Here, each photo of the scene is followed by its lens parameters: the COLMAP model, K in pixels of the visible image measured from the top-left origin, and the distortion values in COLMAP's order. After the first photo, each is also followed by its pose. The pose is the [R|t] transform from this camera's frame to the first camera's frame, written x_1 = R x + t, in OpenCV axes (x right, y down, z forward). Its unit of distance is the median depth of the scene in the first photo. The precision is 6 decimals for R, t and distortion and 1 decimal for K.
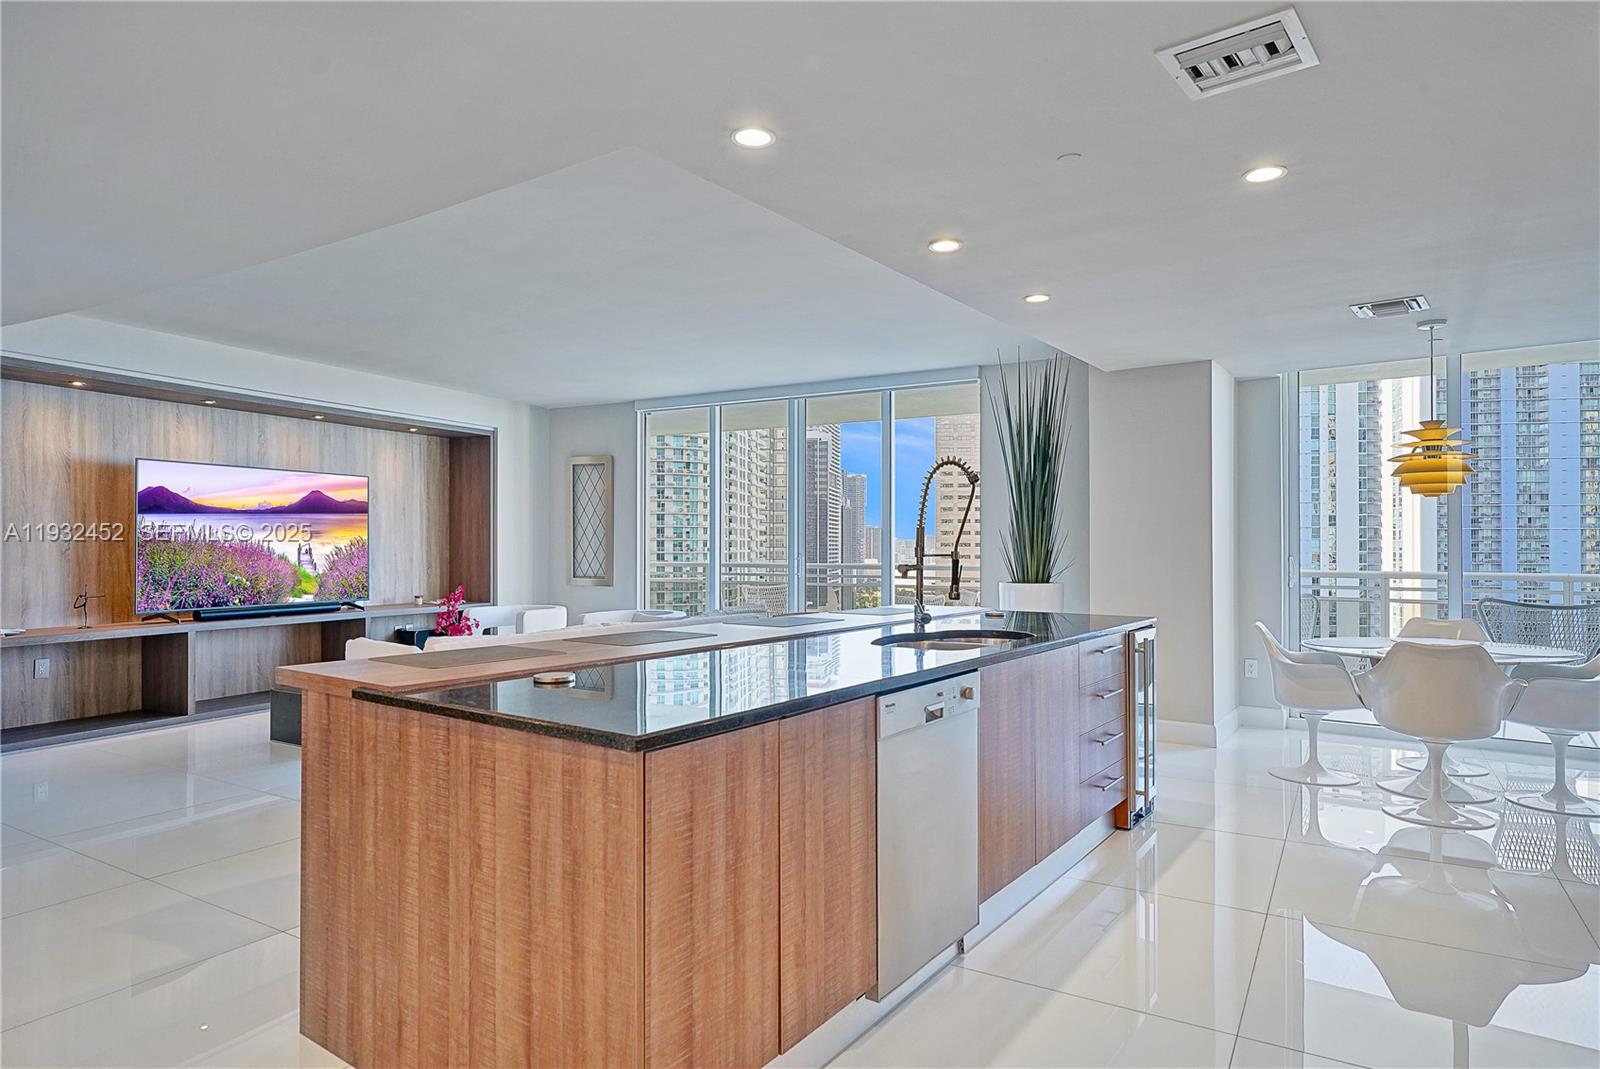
lens RADIAL K [[913.2, 0, 809.7], [0, 913.2, 538.2], [0, 0, 1]] dist [-0.003213, 0.005209]
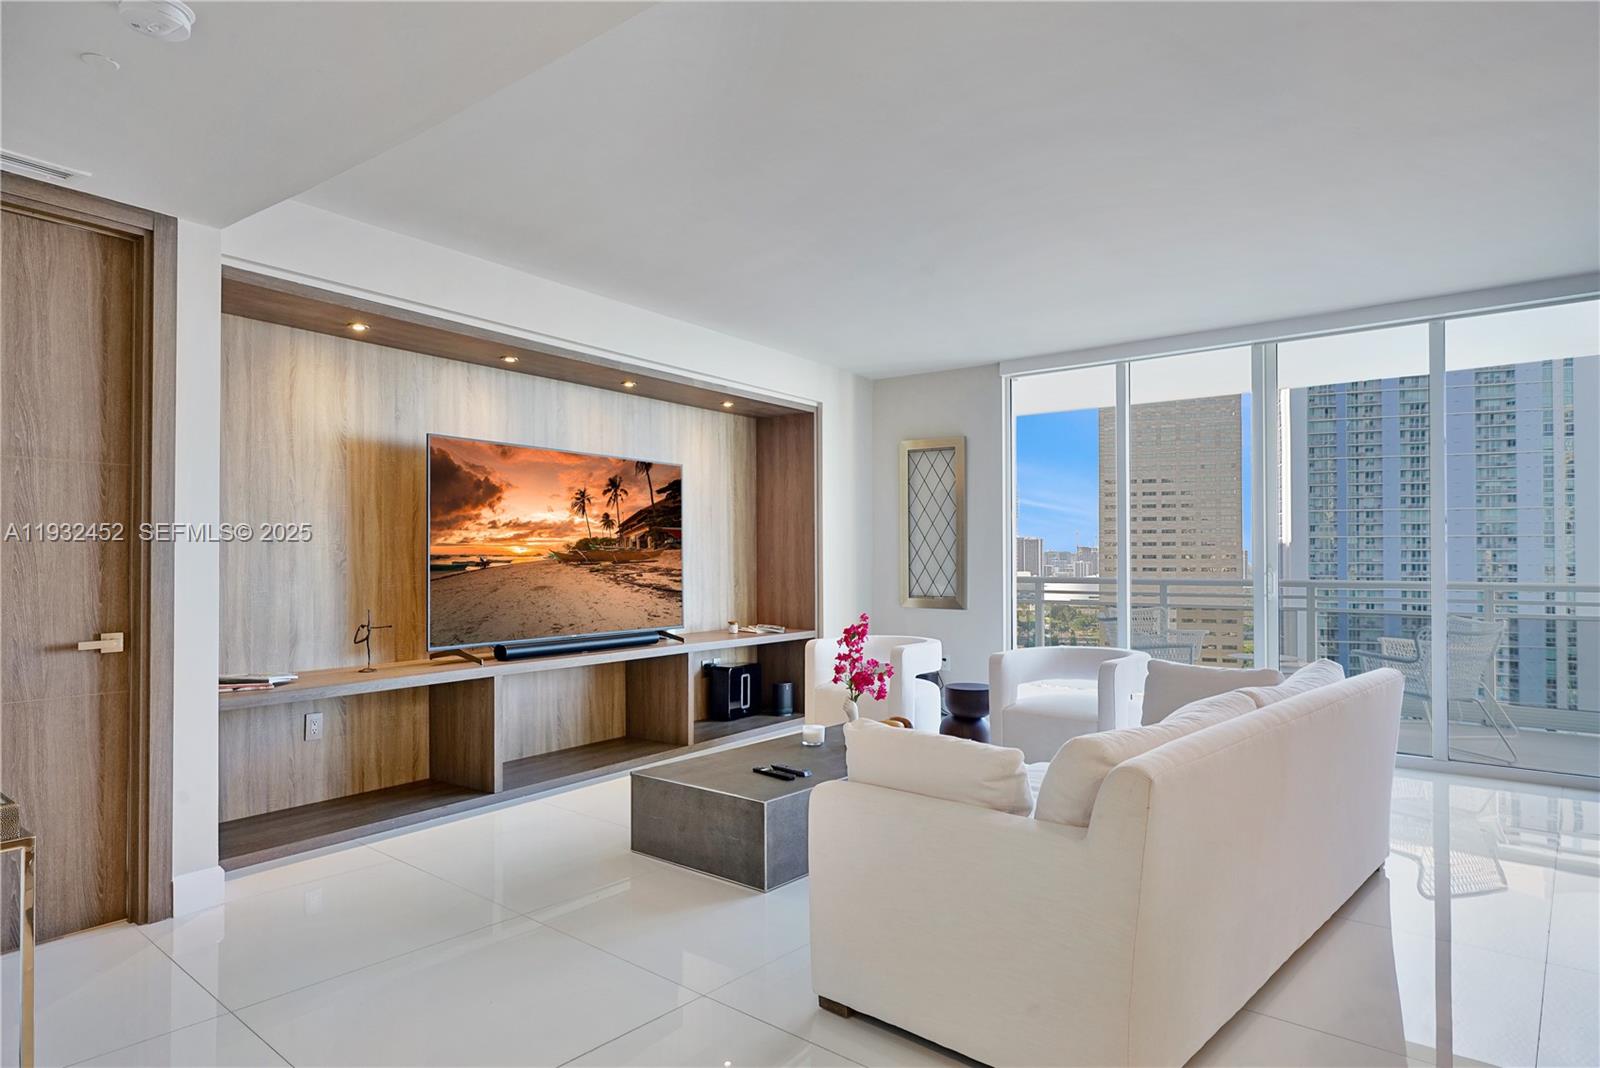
lens RADIAL K [[913.2, 0, 803.6], [0, 913.2, 549.7], [0, 0, 1]] dist [-0.003213, 0.005209]
pose [[0.984264, -0.003847, -0.176665, -0.233949], [0.003666, 0.999992, -0.001347, 0.003969], [0.176668, 0.000678, 0.984270, 0.253131]]
